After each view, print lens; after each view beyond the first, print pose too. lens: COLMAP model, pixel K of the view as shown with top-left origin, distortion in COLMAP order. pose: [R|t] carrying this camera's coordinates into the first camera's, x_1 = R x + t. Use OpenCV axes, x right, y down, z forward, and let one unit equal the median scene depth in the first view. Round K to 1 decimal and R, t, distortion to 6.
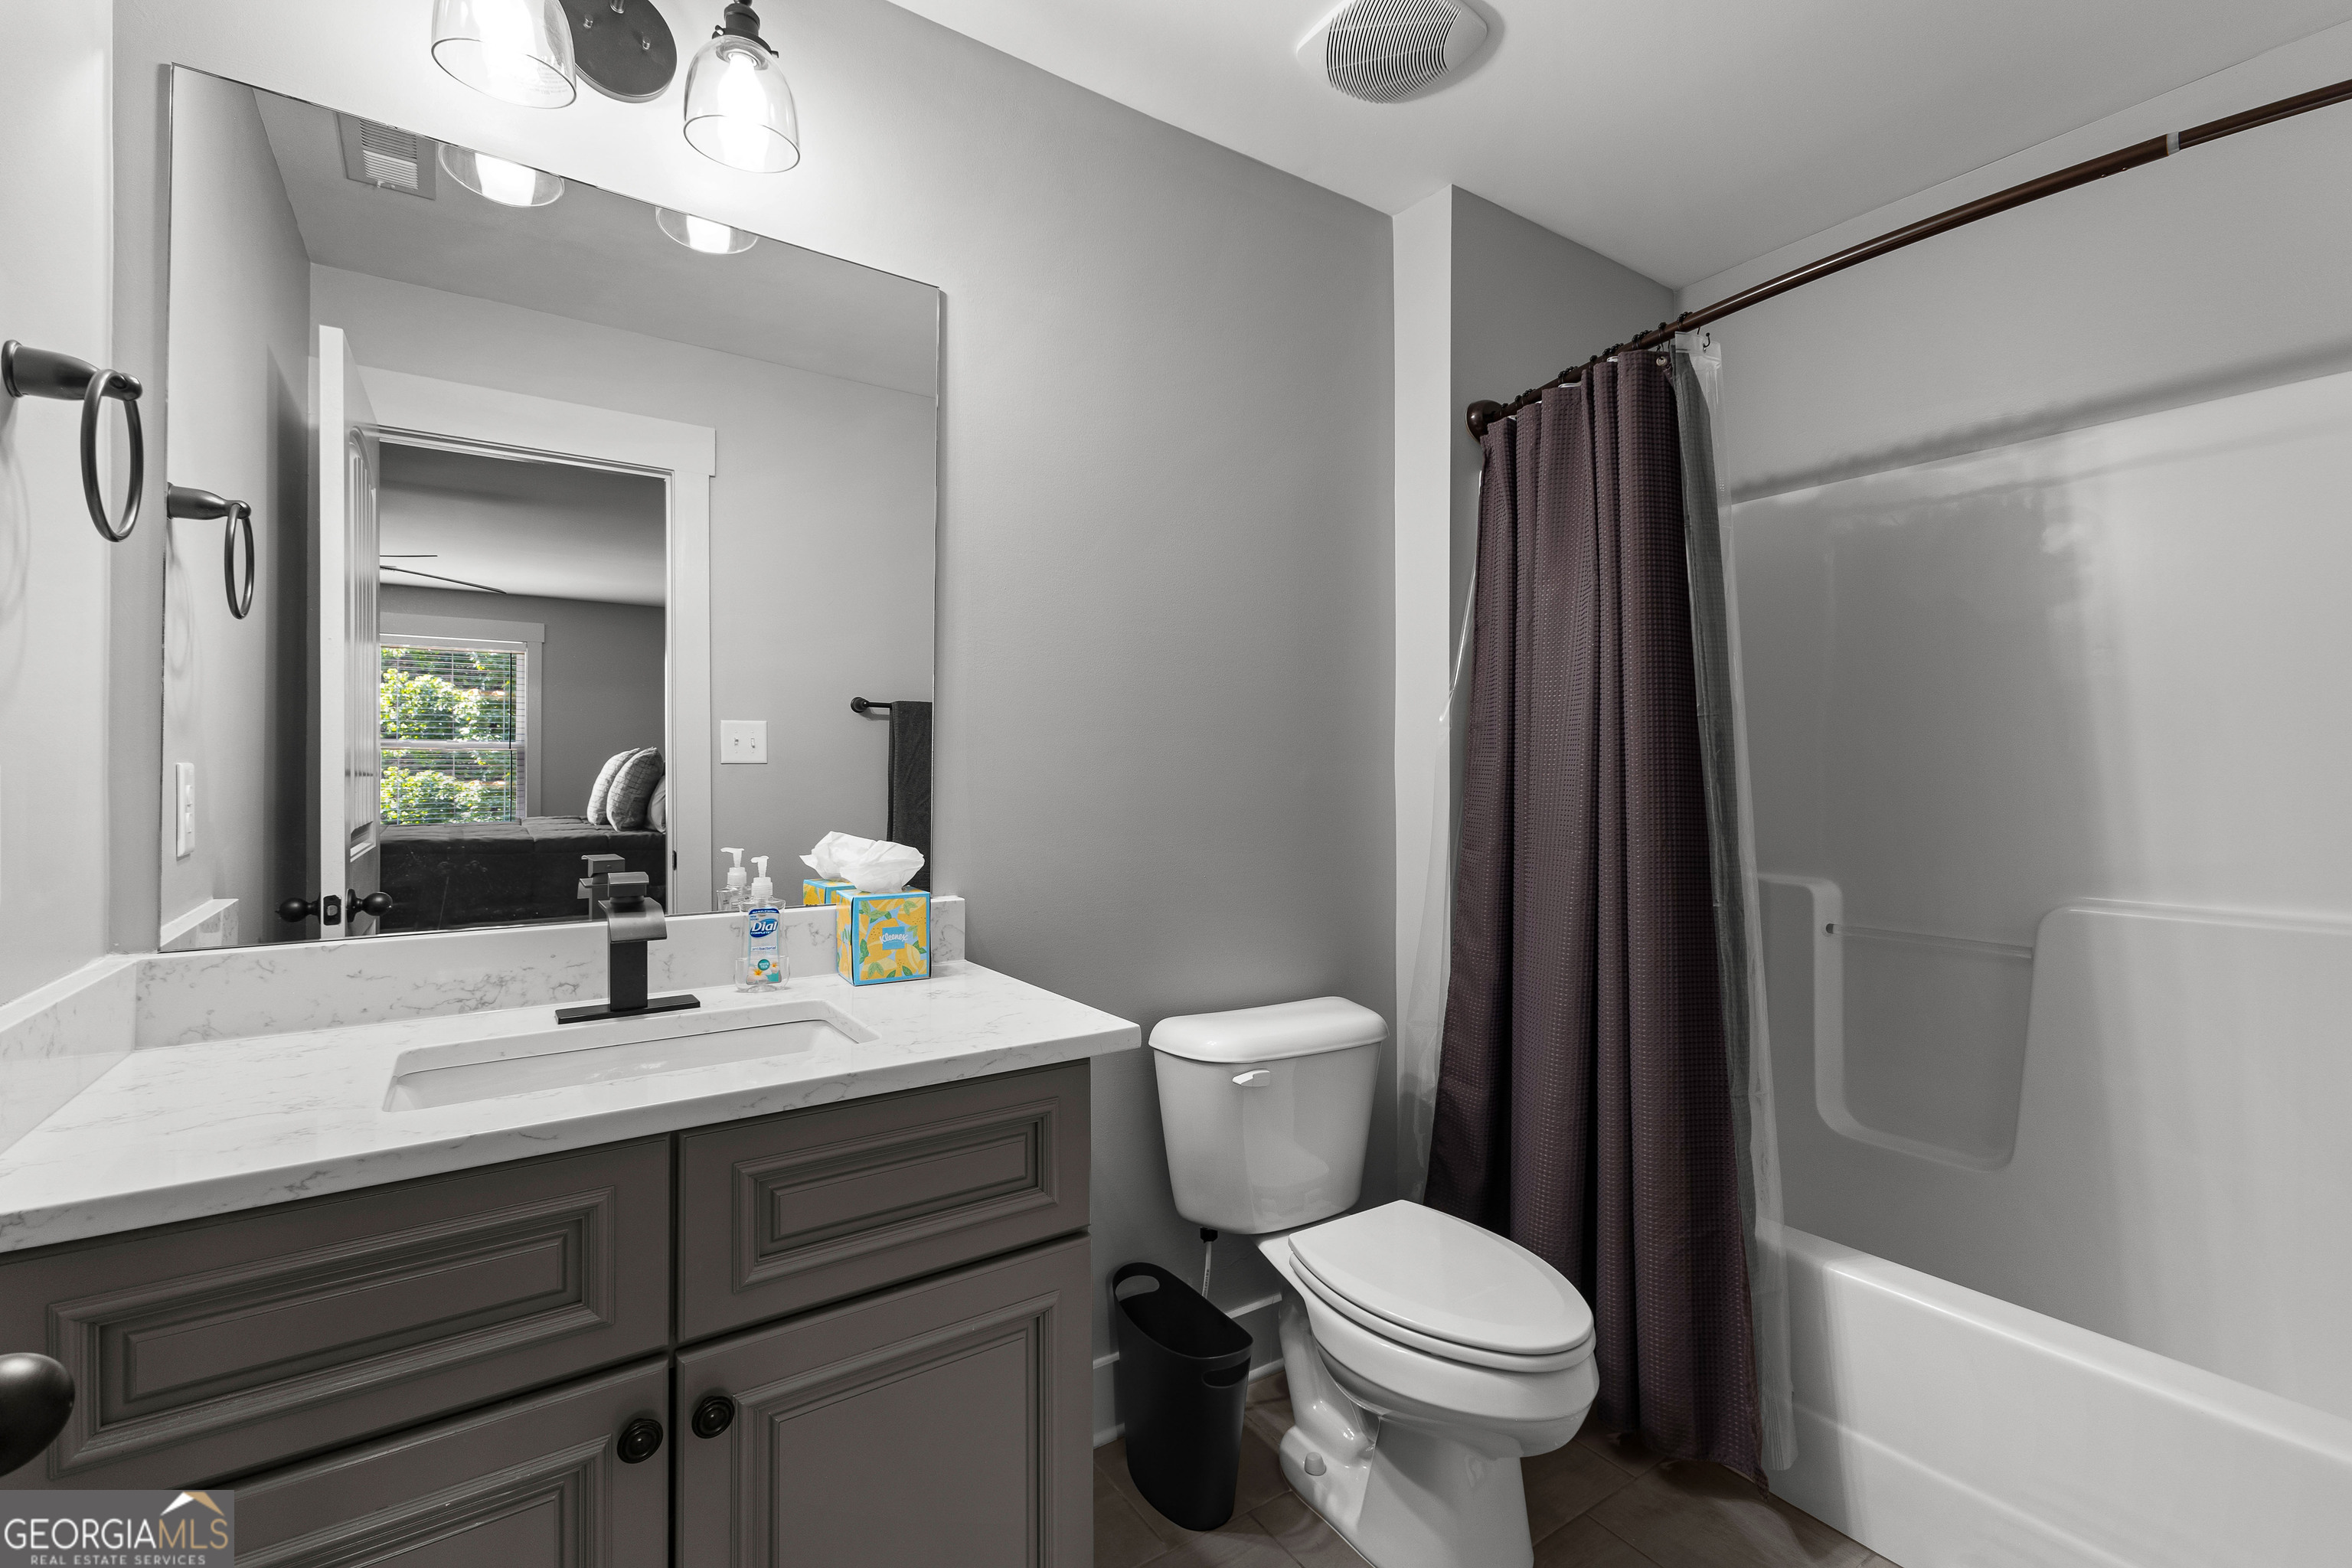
lens RADIAL K [[1024.0, 0, 1176.2], [0, 1024.0, 784.2], [0, 0, 1]] dist [0.018237, -0.004894]
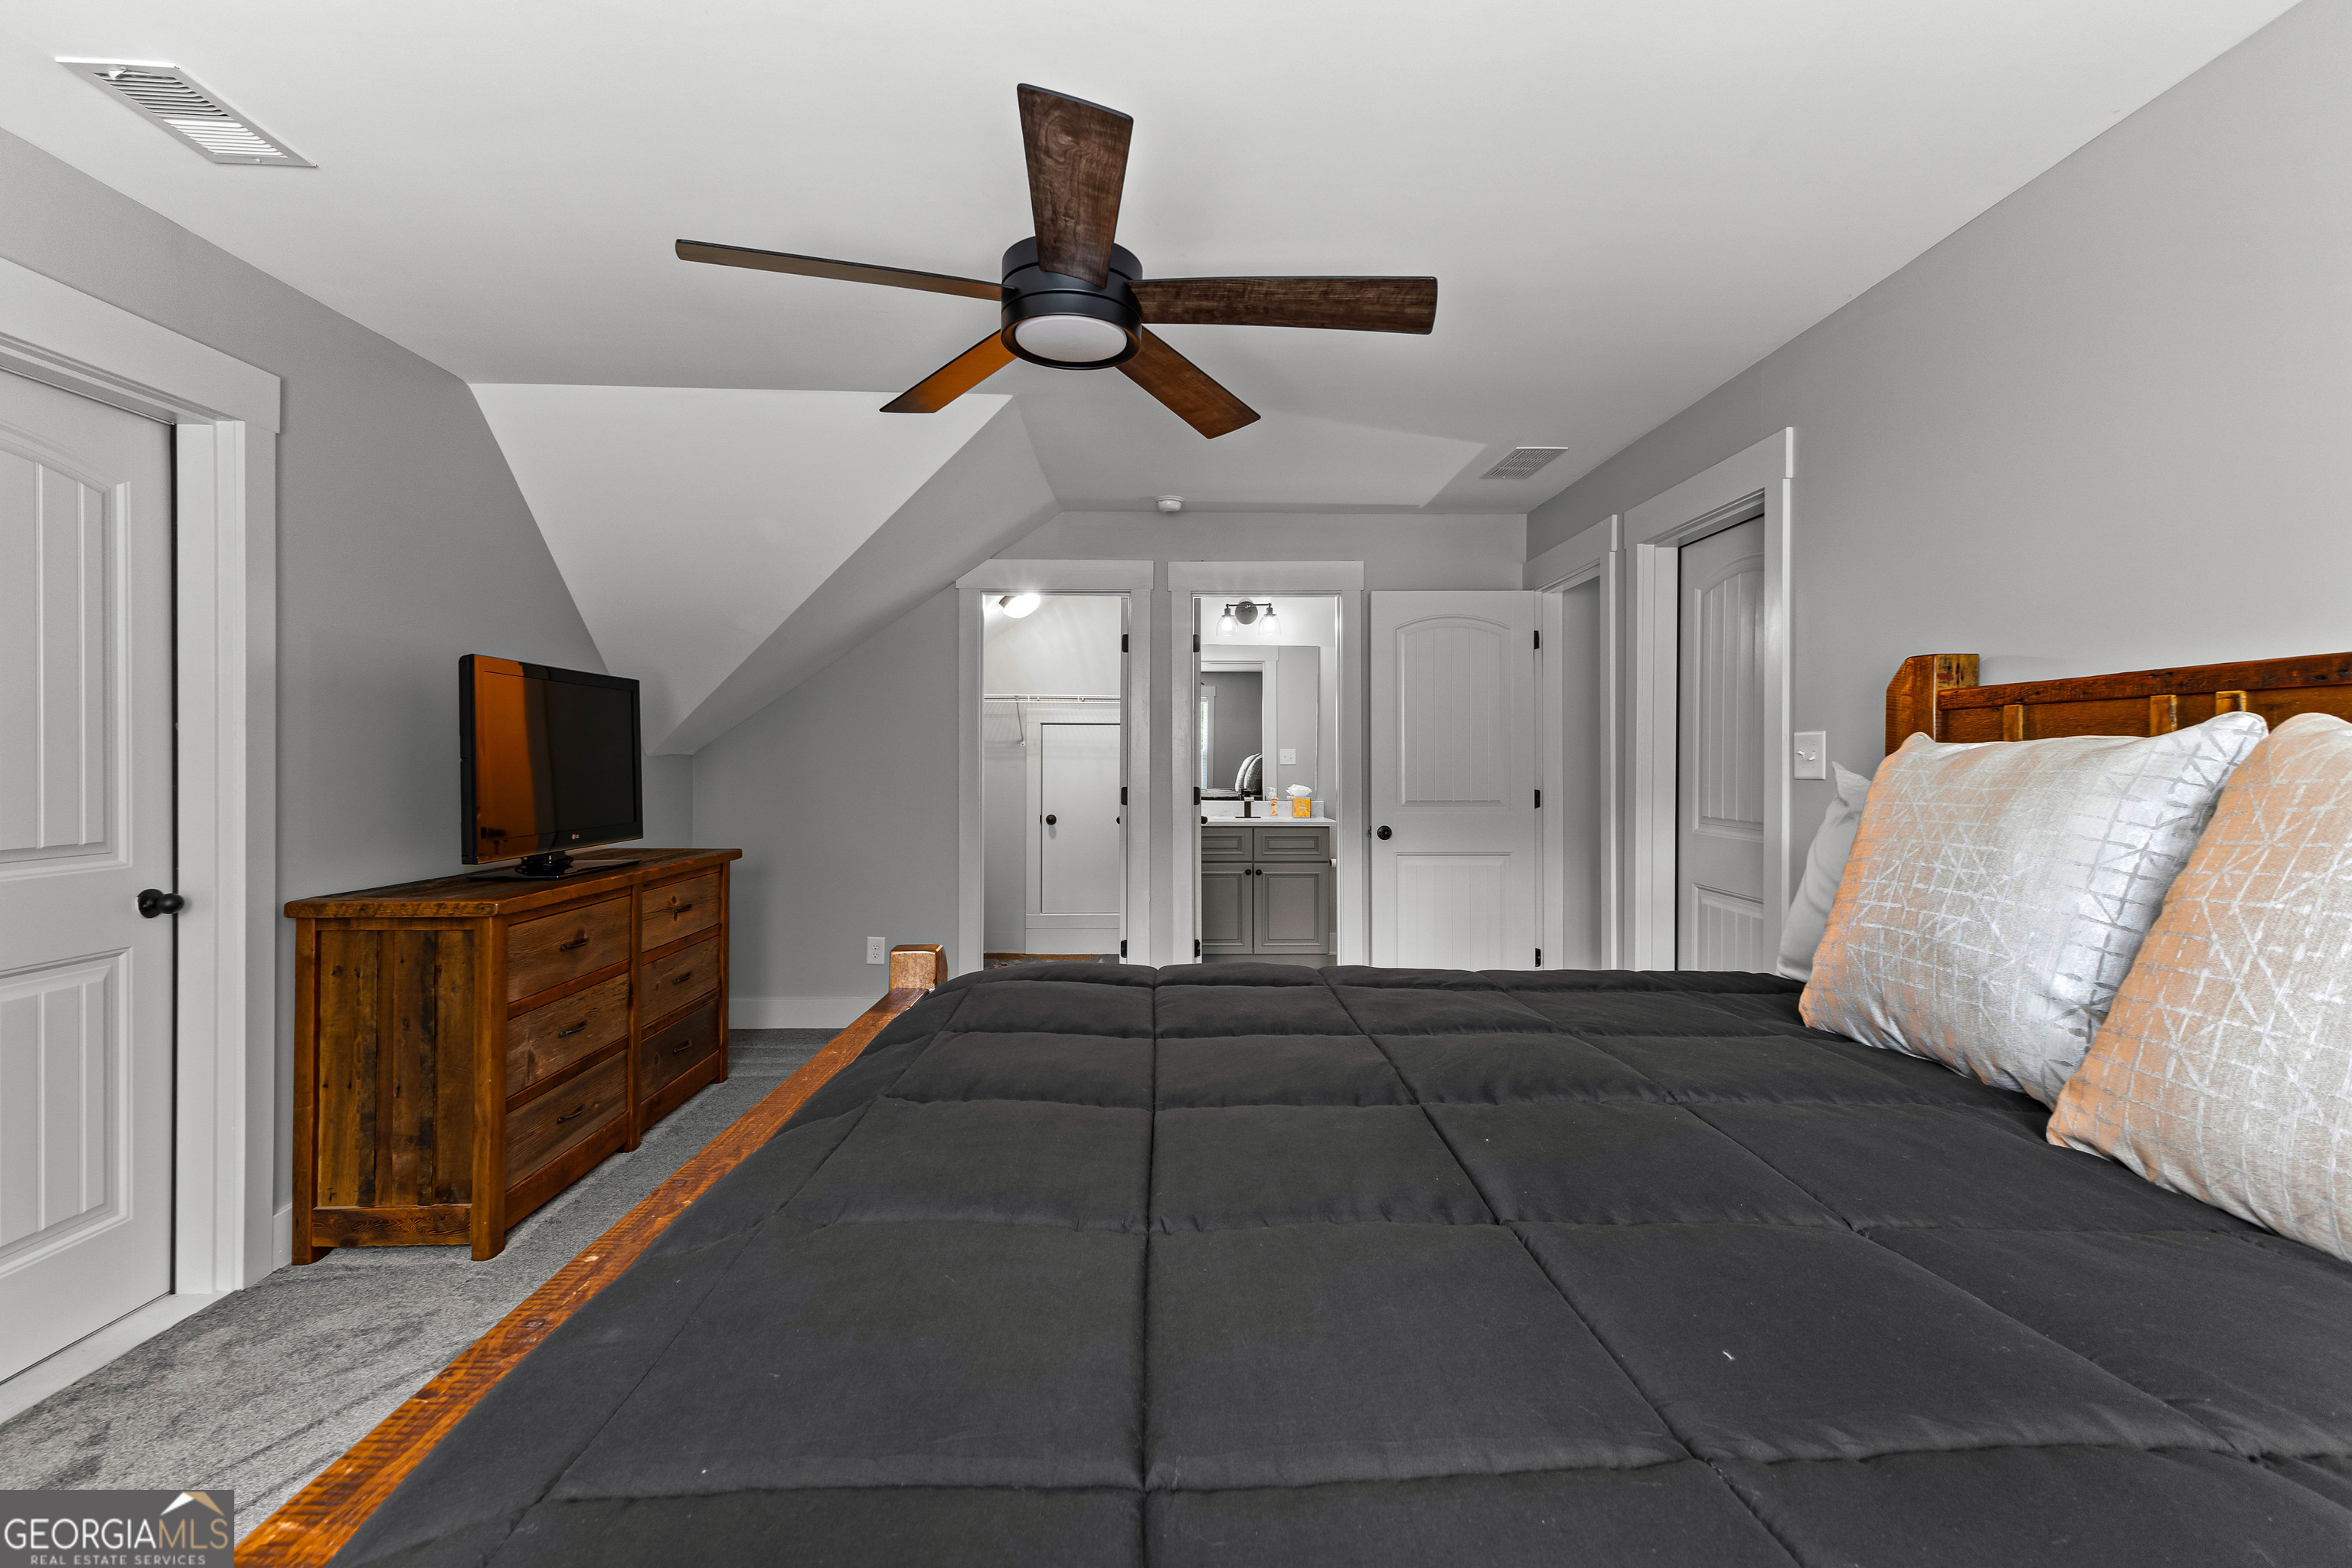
lens RADIAL K [[1024.0, 0, 1176.4], [0, 1024.0, 770.7], [0, 0, 1]] dist [0.018237, -0.004894]
pose [[0.842125, 0.005204, -0.539257, 1.639179], [-0.005995, 0.999982, 0.000288, -0.007074], [0.539249, 0.002990, 0.842141, -2.979453]]
